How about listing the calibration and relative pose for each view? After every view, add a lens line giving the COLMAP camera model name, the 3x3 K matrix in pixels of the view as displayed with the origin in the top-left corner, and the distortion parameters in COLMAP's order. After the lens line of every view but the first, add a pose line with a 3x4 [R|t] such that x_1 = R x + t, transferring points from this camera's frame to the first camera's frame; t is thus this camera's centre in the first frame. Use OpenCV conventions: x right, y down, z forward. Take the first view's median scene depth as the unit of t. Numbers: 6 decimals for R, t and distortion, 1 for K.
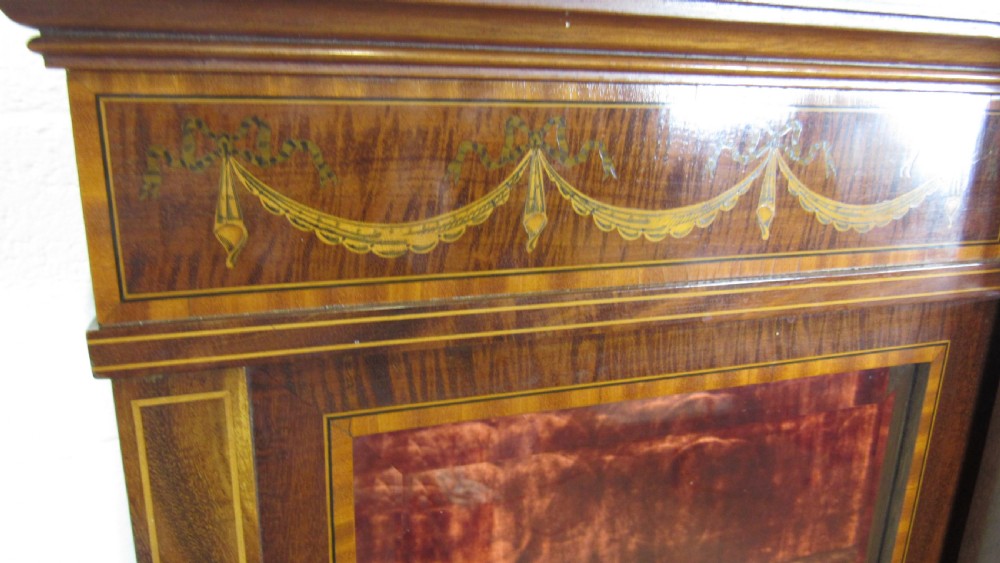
lens RADIAL K [[717.4, 0, 503.4], [0, 717.4, 284.2], [0, 0, 1]] dist [-0.027094, 0.002094]
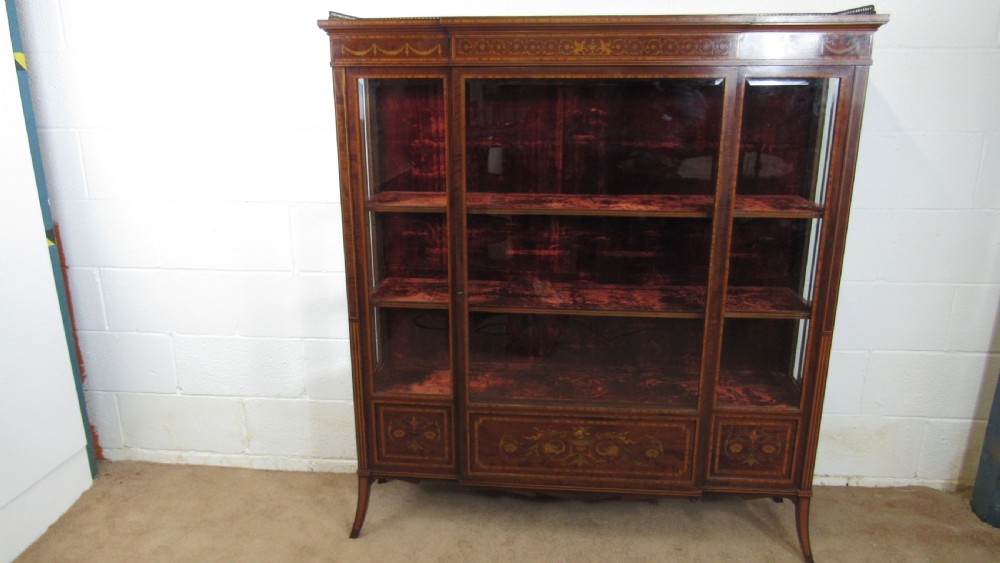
lens RADIAL K [[717.4, 0, 503.6], [0, 717.4, 283.6], [0, 0, 1]] dist [-0.027094, 0.002094]
pose [[0.912393, 0.087822, -0.399782, 1.883946], [-0.083595, 0.996105, 0.028036, 0.849373], [0.400687, 0.007840, 0.916181, -2.291401]]
